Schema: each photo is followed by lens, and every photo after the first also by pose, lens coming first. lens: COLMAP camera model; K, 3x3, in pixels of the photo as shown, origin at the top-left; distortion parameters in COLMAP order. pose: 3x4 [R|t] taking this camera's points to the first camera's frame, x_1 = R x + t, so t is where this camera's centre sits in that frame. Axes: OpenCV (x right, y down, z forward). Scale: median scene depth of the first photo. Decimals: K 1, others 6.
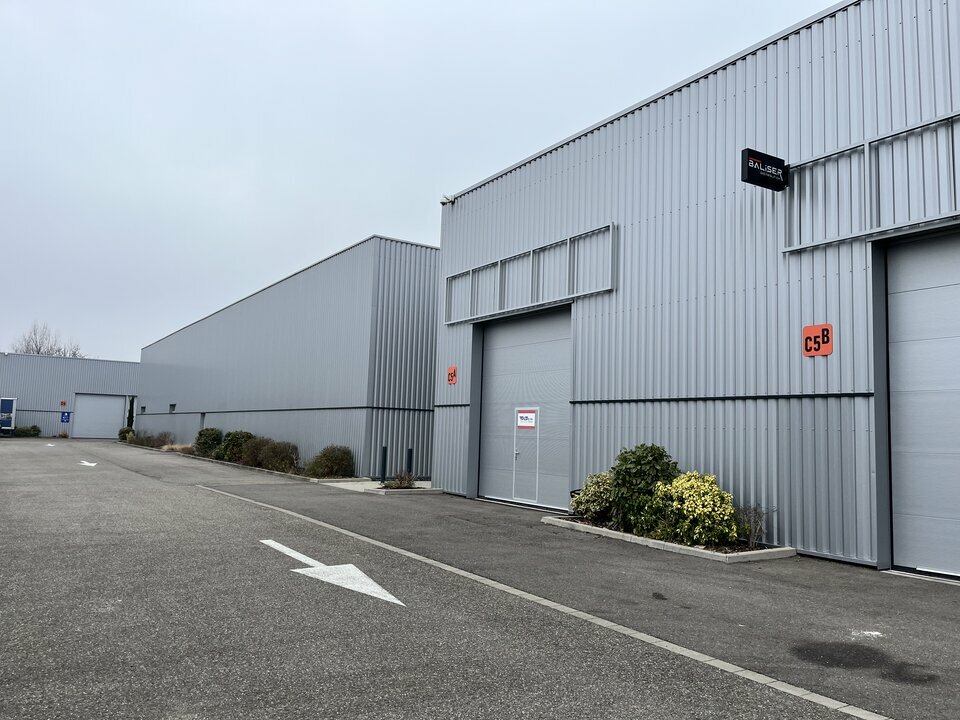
lens RADIAL K [[720.9, 0, 482.8], [0, 720.9, 363.9], [0, 0, 1]] dist [0.040405, -0.035991]
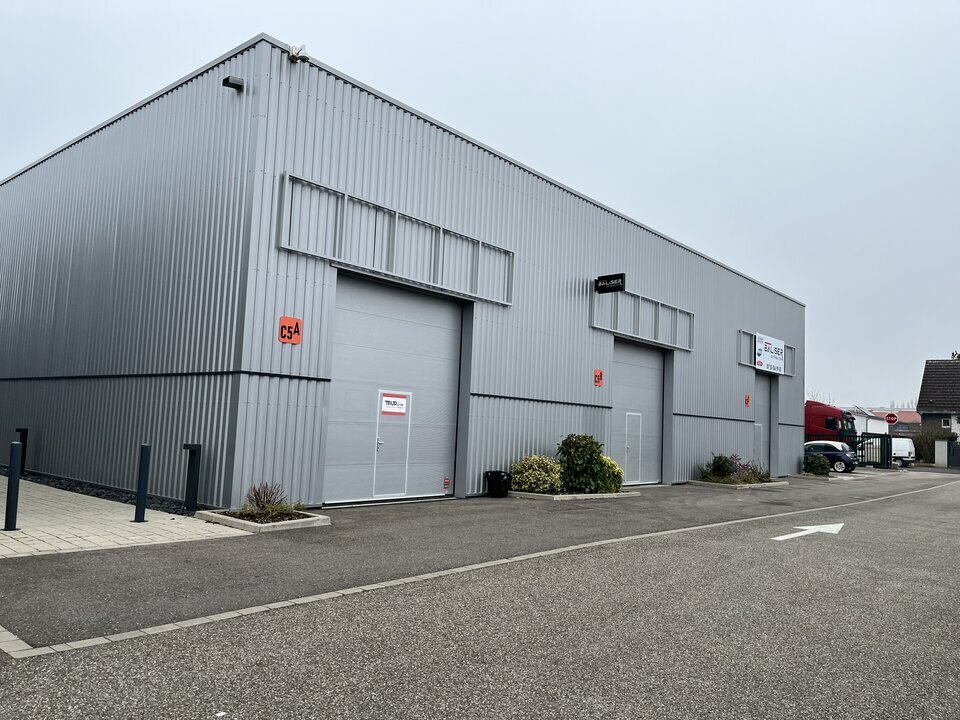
lens RADIAL K [[720.9, 0, 482.7], [0, 720.9, 358.2], [0, 0, 1]] dist [0.040405, -0.035991]
pose [[-0.286308, 0.035034, 0.957497, -0.822662], [-0.153396, 0.984765, -0.081900, 0.076891], [-0.945779, -0.170325, -0.276572, 1.154186]]
